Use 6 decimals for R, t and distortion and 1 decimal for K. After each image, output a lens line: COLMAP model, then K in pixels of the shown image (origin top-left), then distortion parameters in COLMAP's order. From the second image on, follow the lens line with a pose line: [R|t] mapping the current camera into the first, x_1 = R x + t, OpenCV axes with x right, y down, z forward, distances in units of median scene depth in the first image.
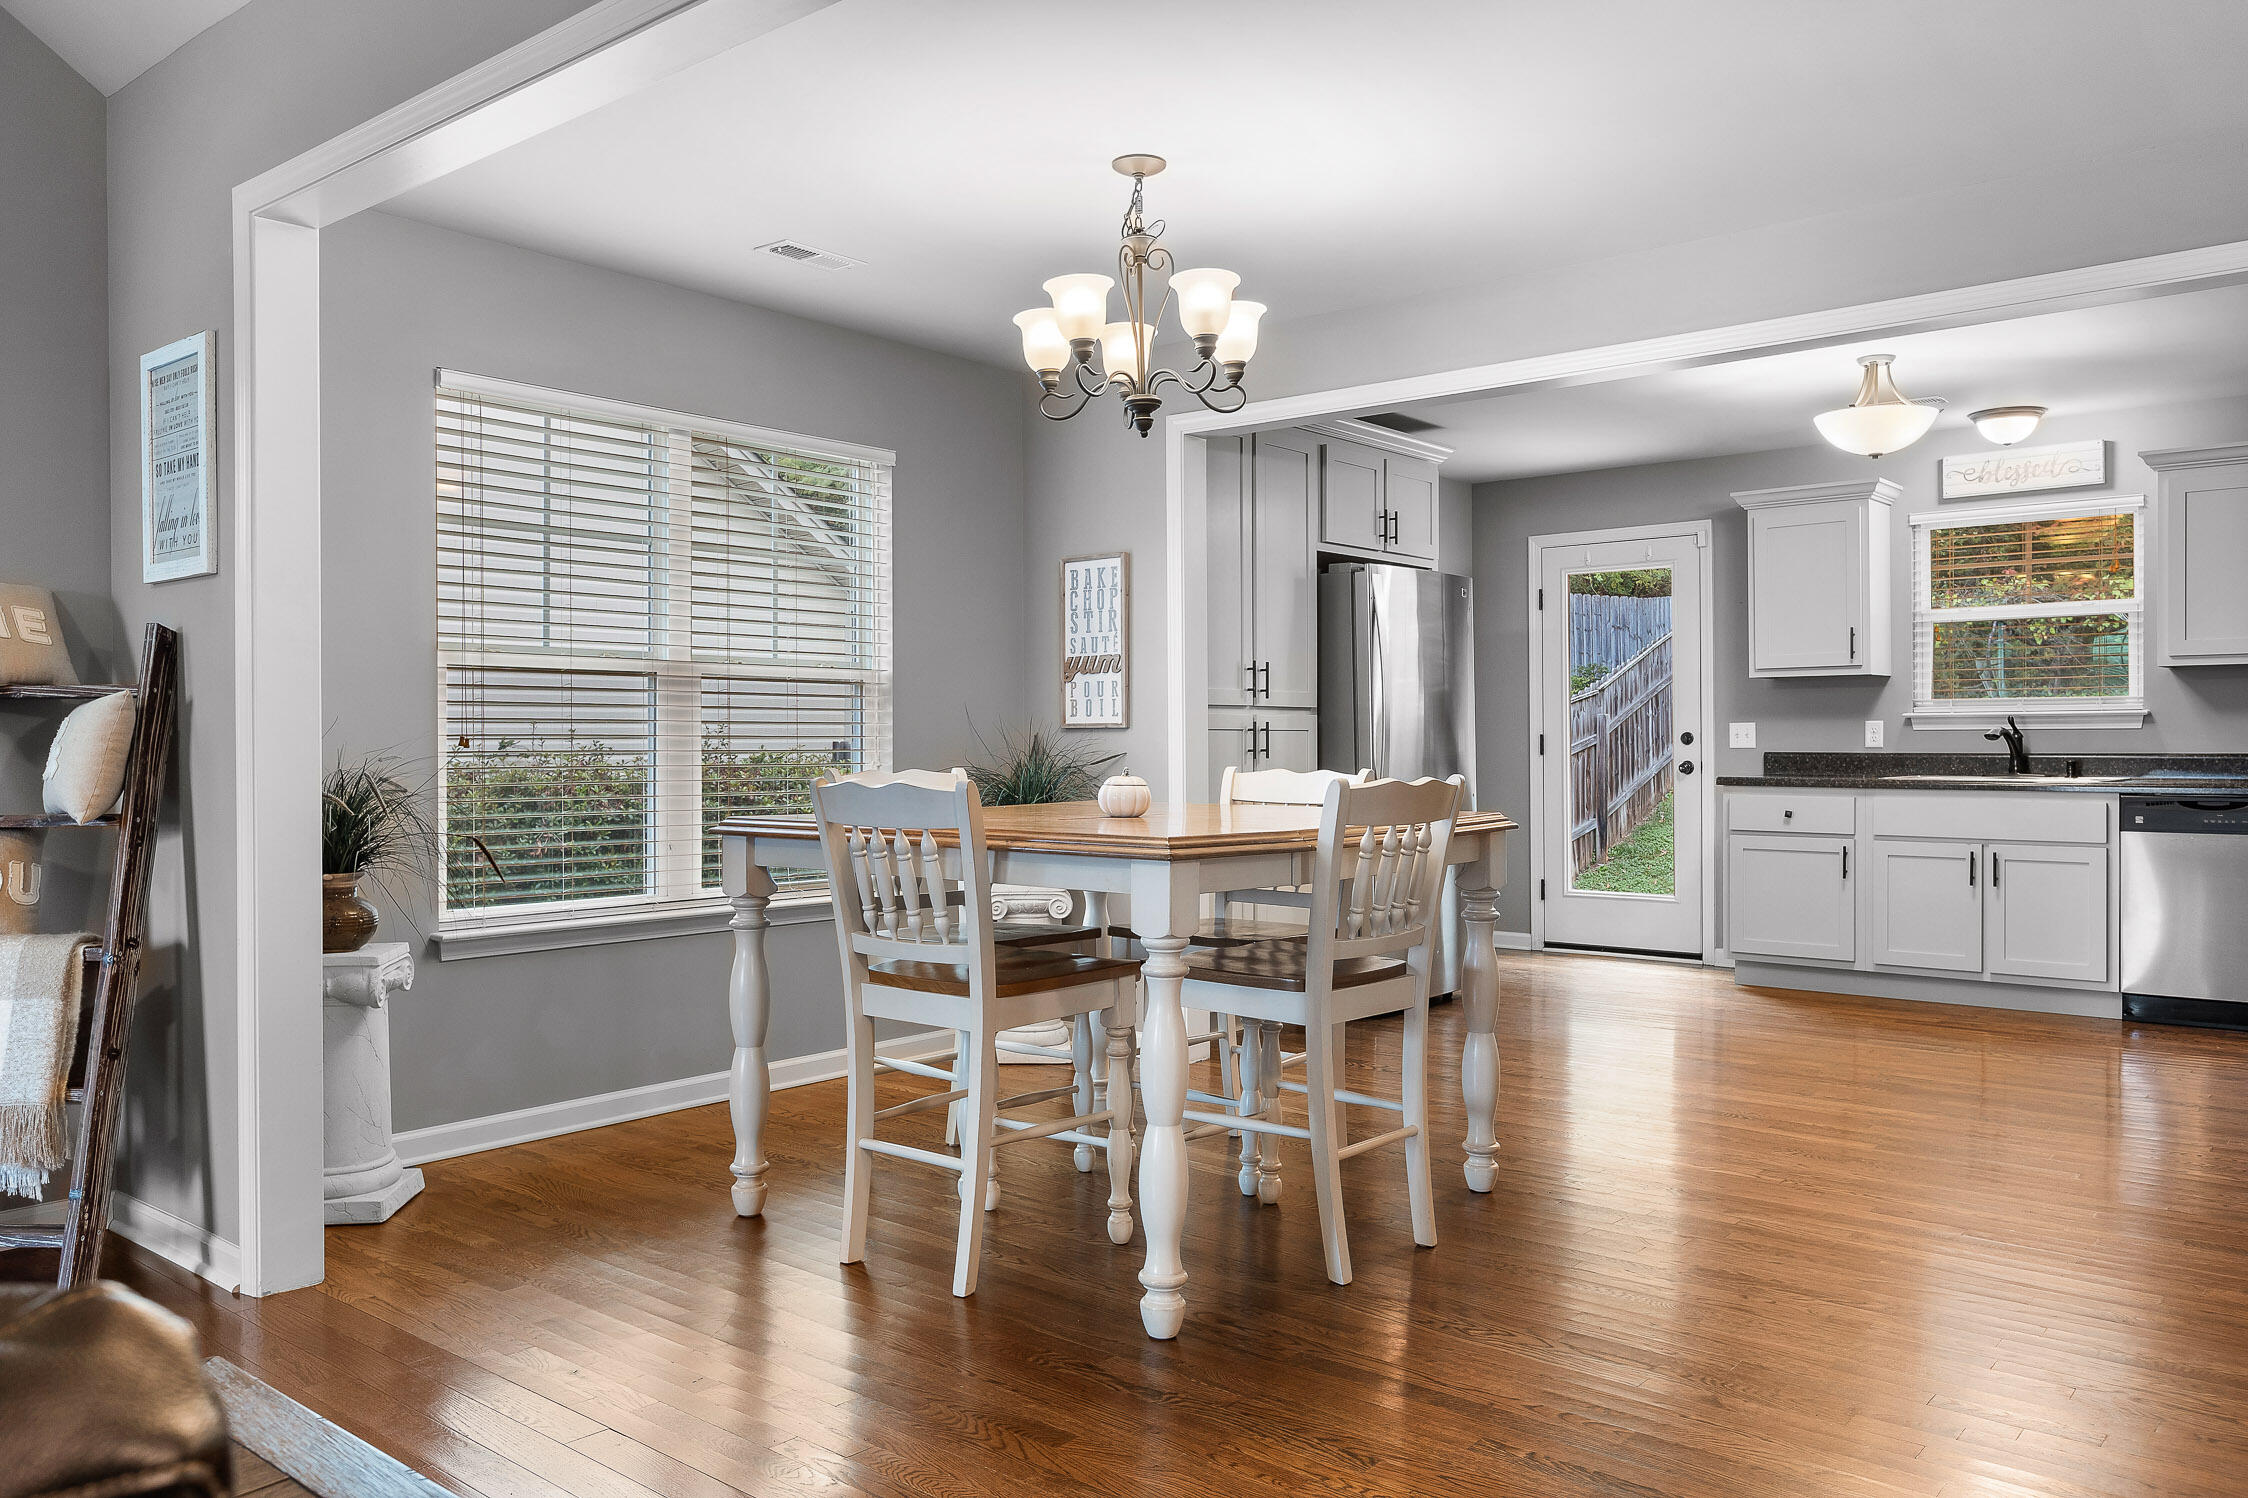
lens RADIAL K [[1629.5, 0, 1124.0], [0, 1629.5, 749.0], [0, 0, 1]] dist [-0.004091, -0.002145]
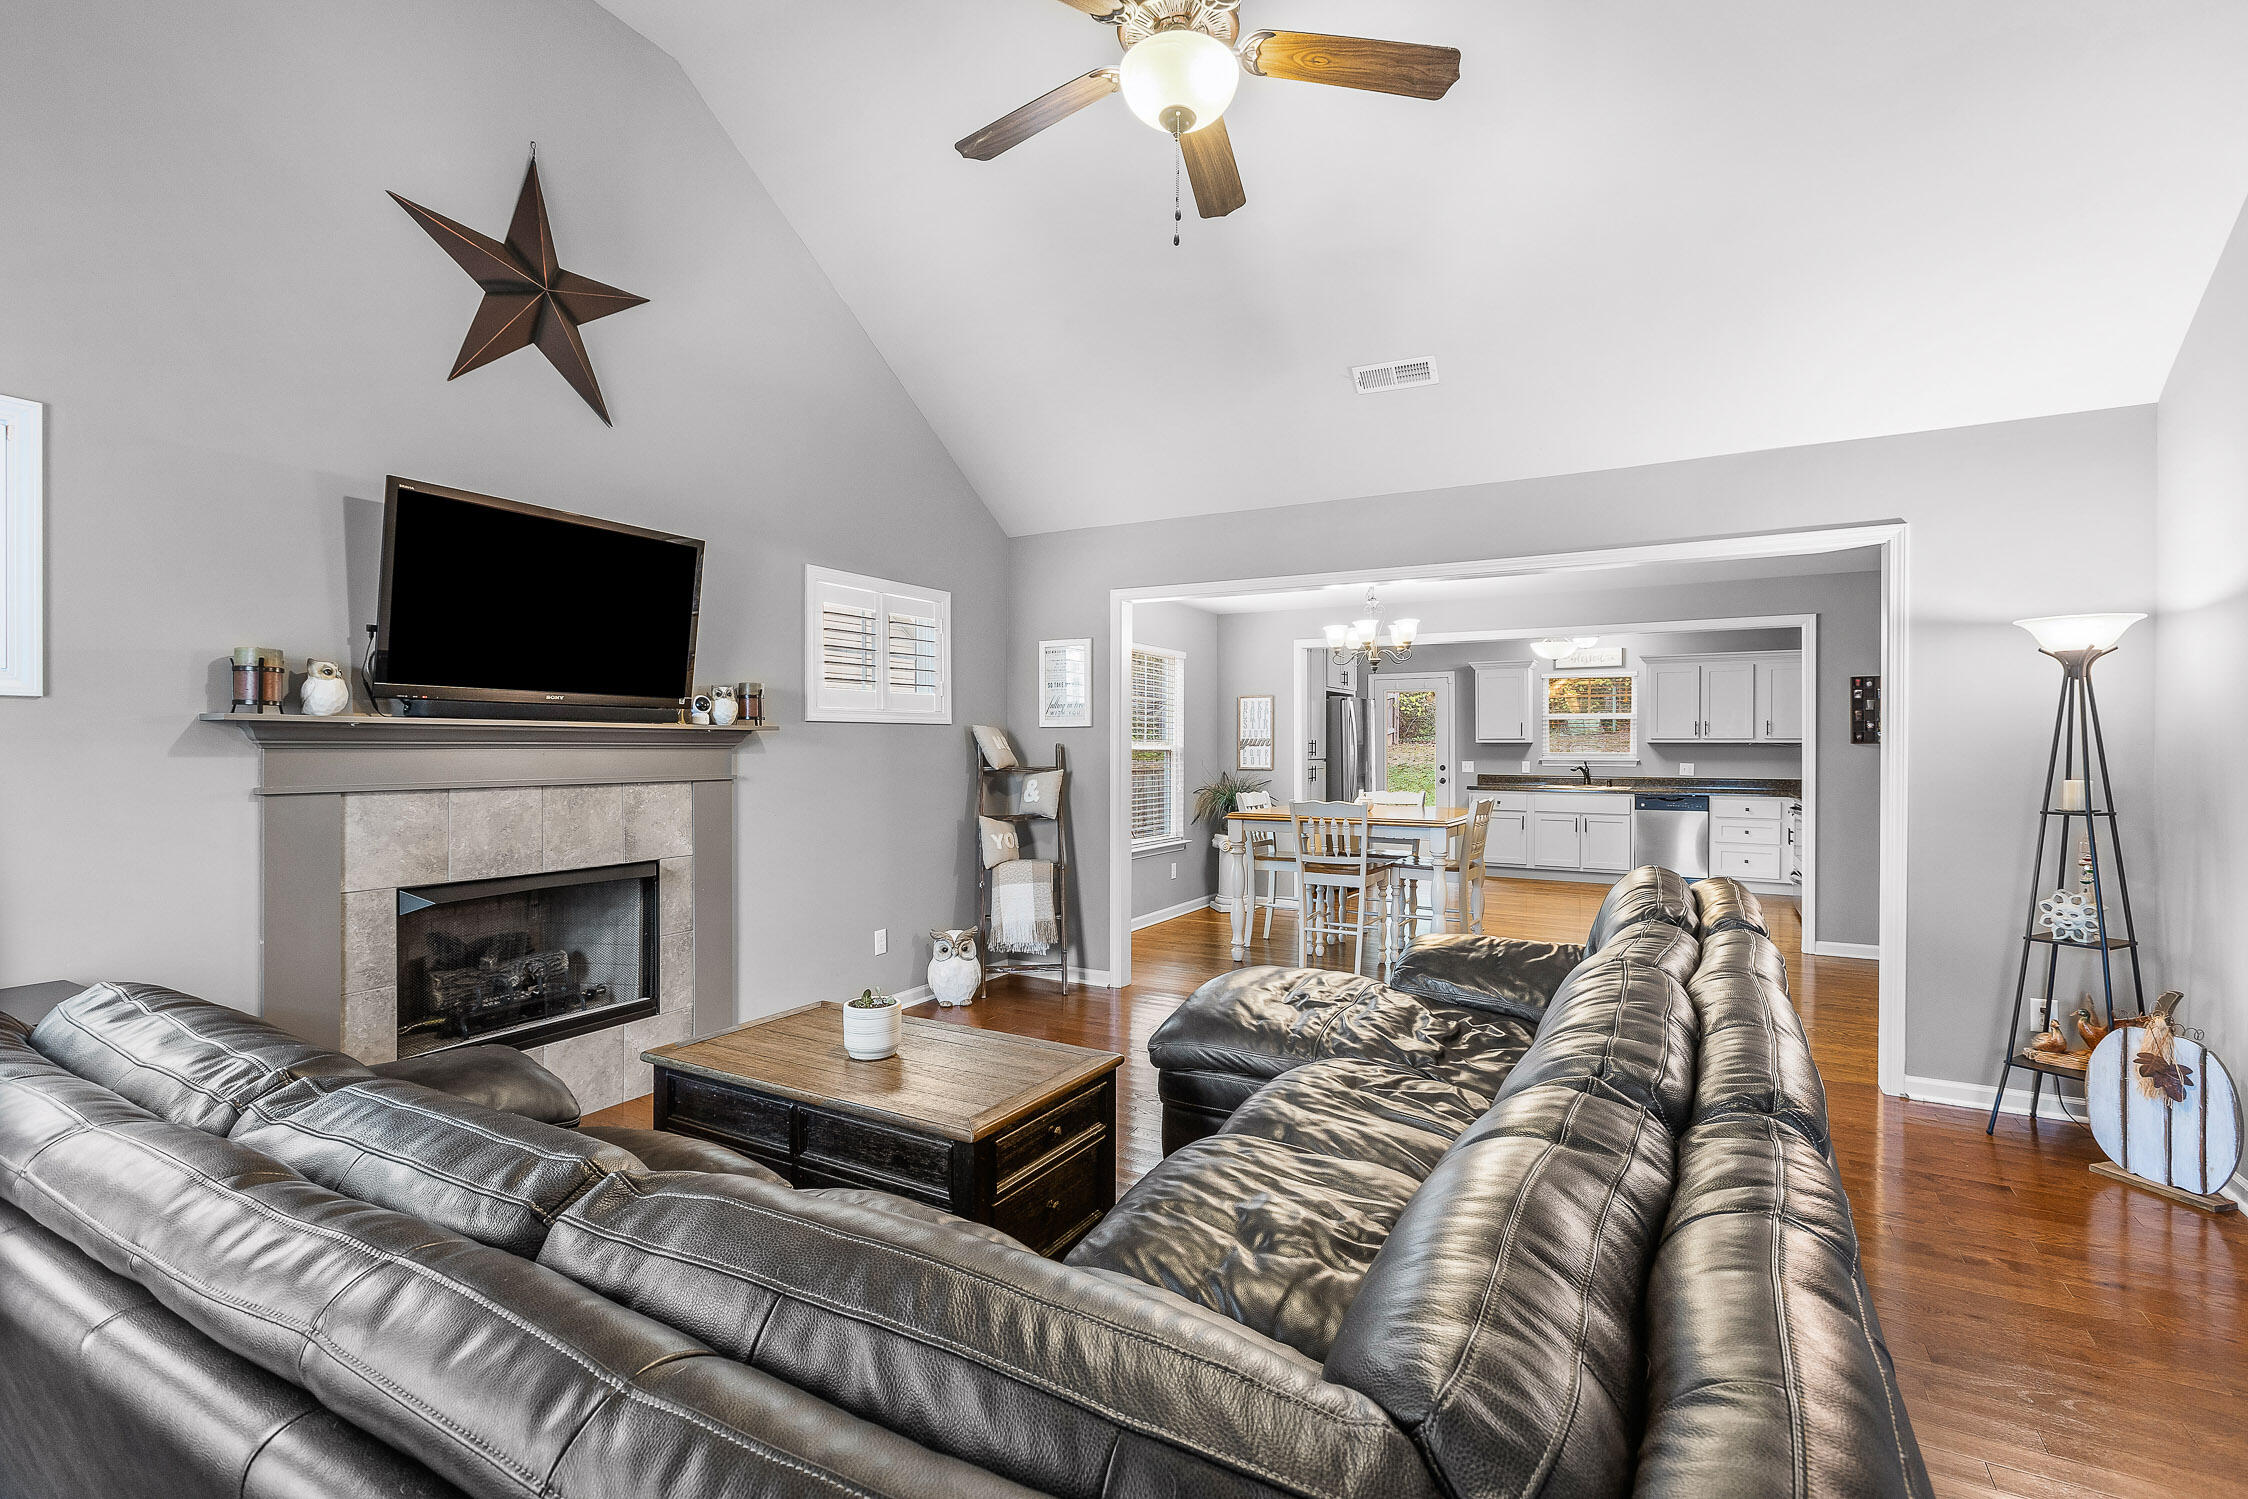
lens RADIAL K [[1015.6, 0, 1124.0], [0, 1015.6, 749.5], [0, 0, 1]] dist [0.000886, 0.000073]
pose [[0.981491, 0.003736, 0.191472, -0.451652], [-0.003599, 0.999993, -0.001064, -0.036635], [-0.191475, 0.000355, 0.981498, -0.374628]]
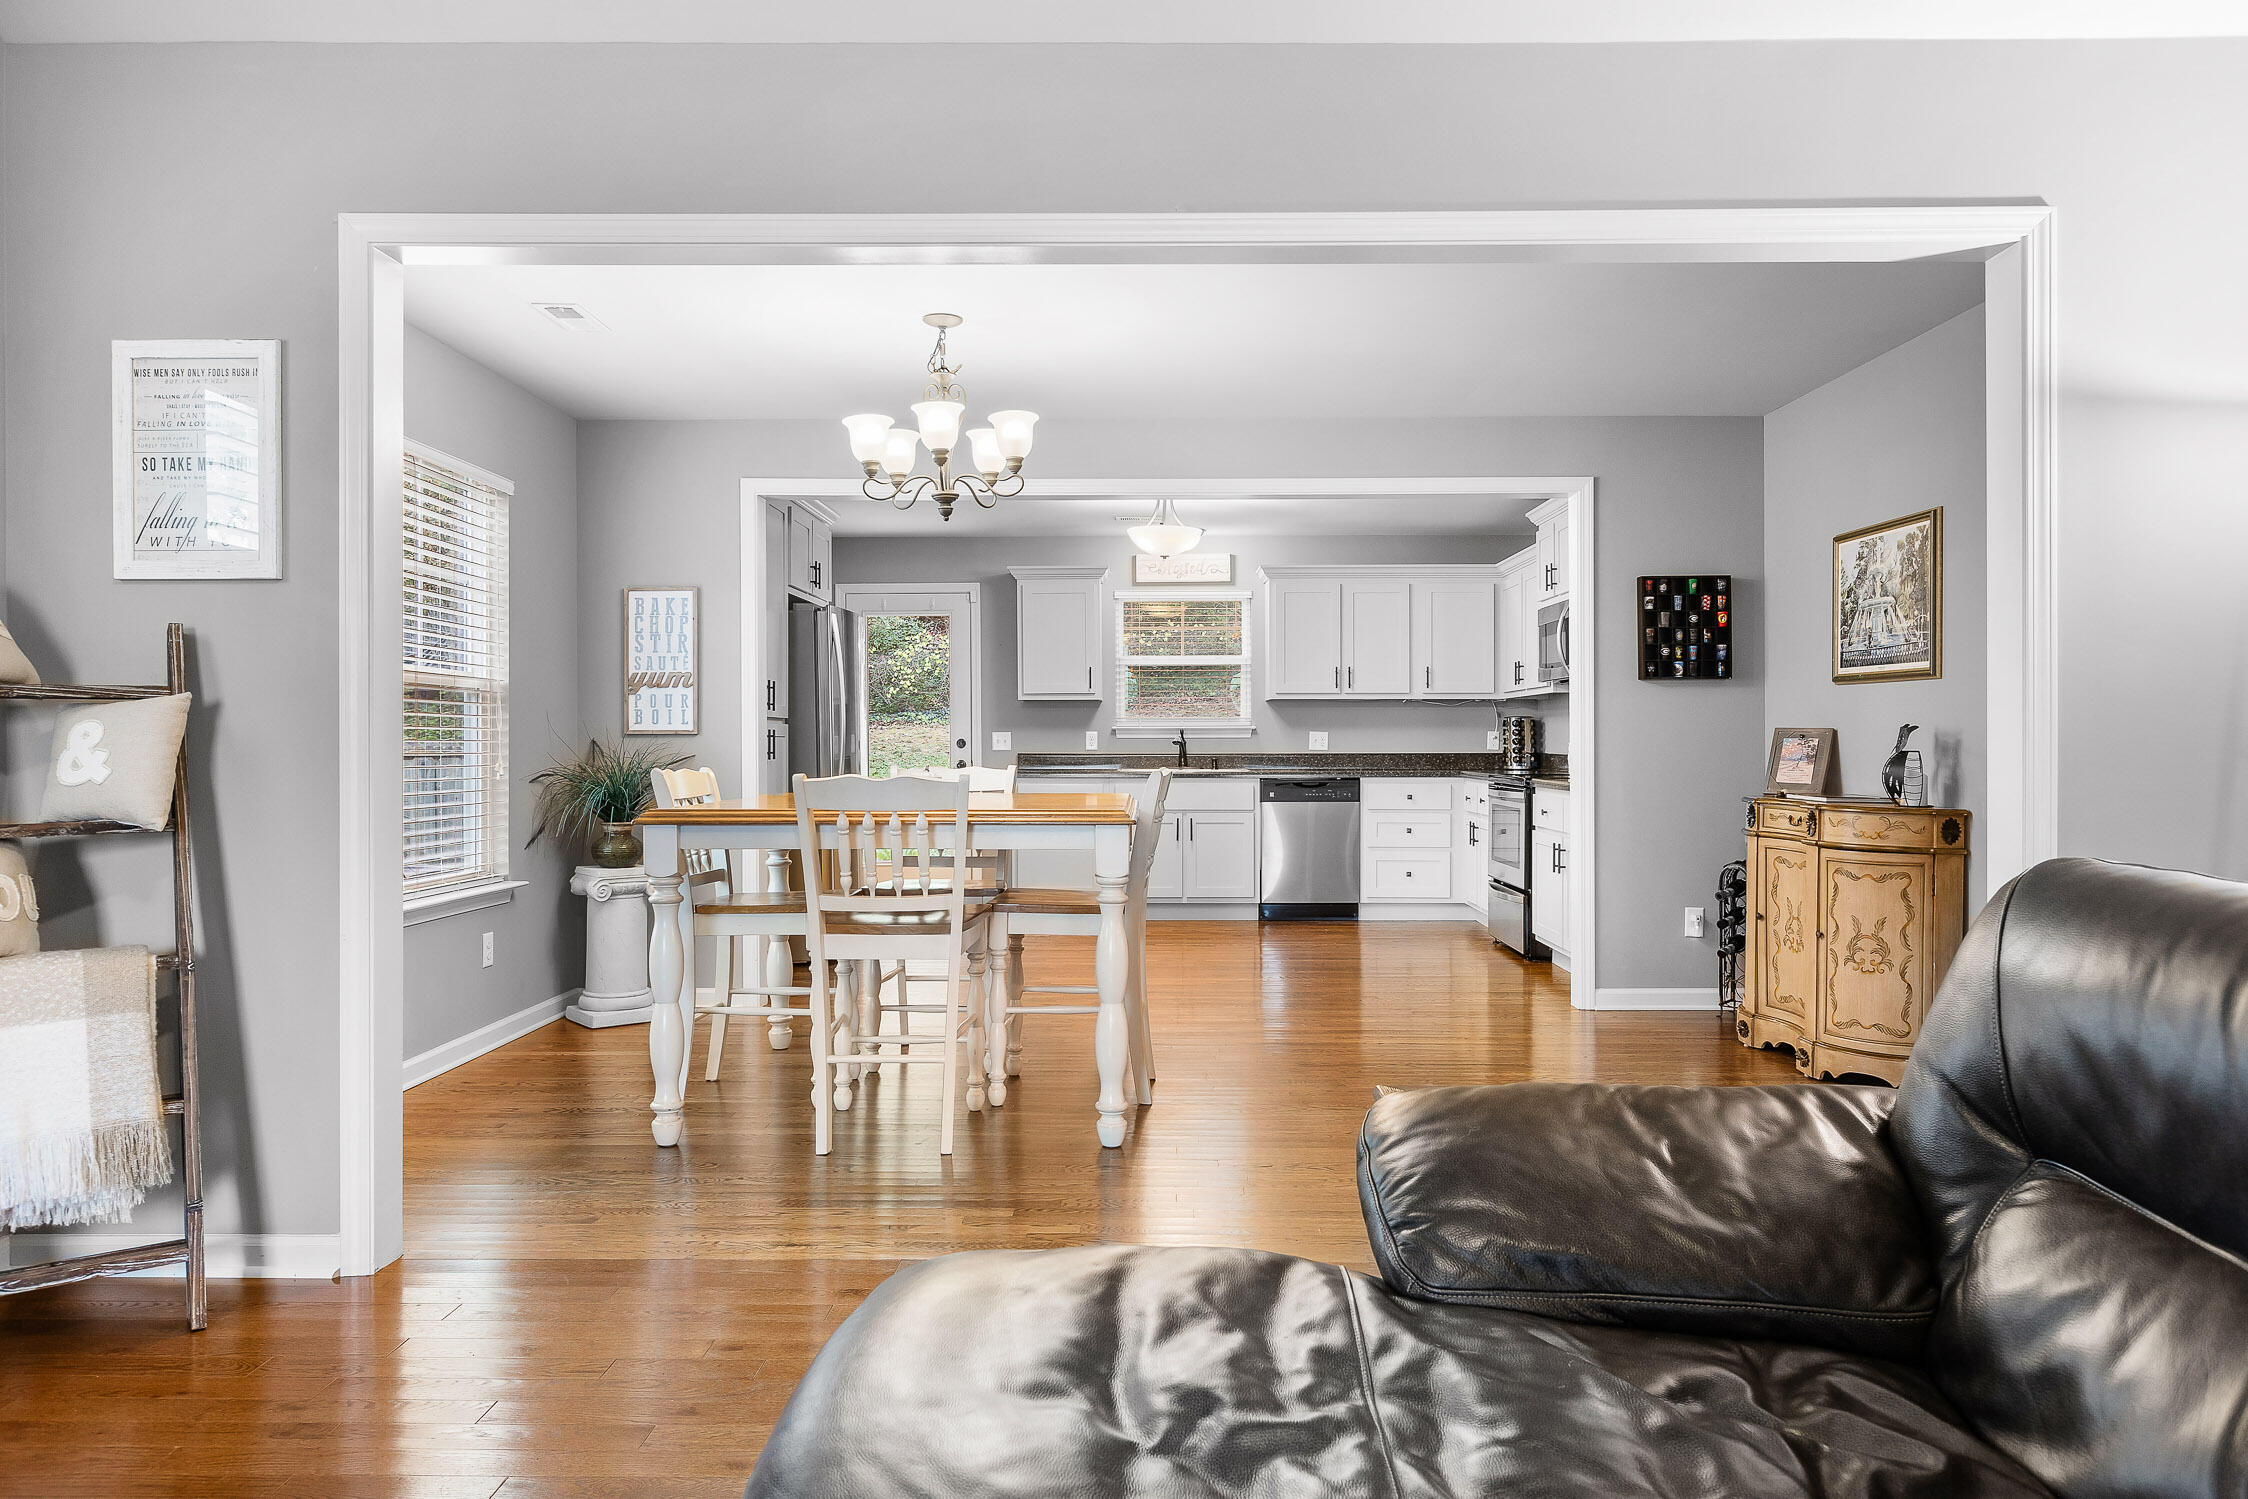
lens RADIAL K [[1453.0, 0, 1124.0], [0, 1453.0, 749.5], [0, 0, 1]] dist [0.006159, 0.000106]
pose [[0.774249, -0.000885, 0.632880, -0.394191], [0.002261, 0.999997, -0.001367, 0.000517], [-0.632877, 0.002489, 0.774249, -0.020677]]
